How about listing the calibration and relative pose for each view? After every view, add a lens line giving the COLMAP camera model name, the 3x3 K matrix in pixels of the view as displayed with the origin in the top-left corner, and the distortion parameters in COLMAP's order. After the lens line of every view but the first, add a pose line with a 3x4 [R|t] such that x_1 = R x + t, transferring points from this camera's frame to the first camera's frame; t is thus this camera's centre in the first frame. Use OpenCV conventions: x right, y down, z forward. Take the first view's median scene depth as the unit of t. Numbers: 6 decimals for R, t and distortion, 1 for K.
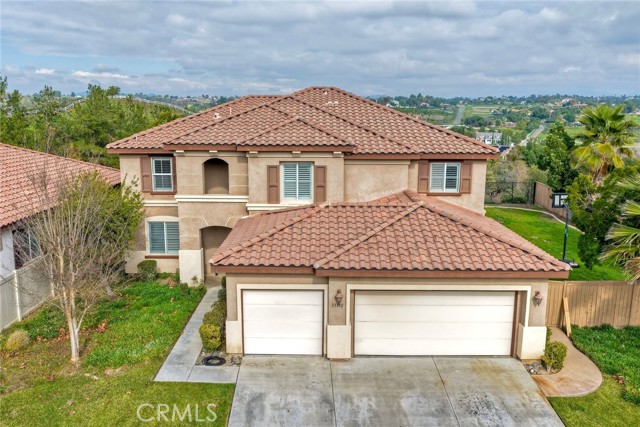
lens RADIAL K [[526.8, 0, 337.0], [0, 526.8, 212.9], [0, 0, 1]] dist [-0.004050, -0.002632]
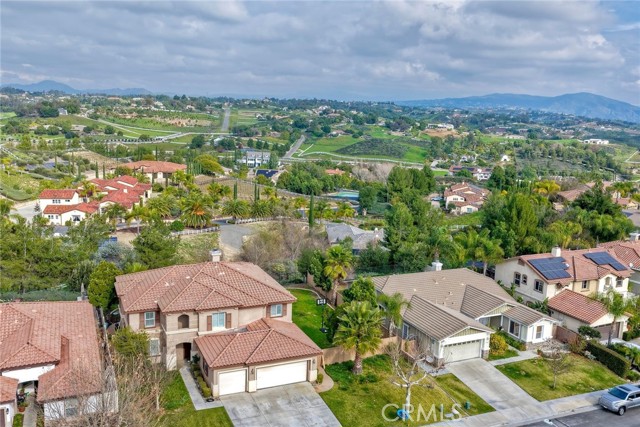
lens RADIAL K [[526.8, 0, 337.0], [0, 526.8, 212.9], [0, 0, 1]] dist [-0.004050, -0.002632]
pose [[0.907989, -0.034105, 0.417605, -0.643411], [0.036641, 0.999327, 0.001946, -0.600261], [-0.417390, 0.013535, 0.908627, -1.592748]]
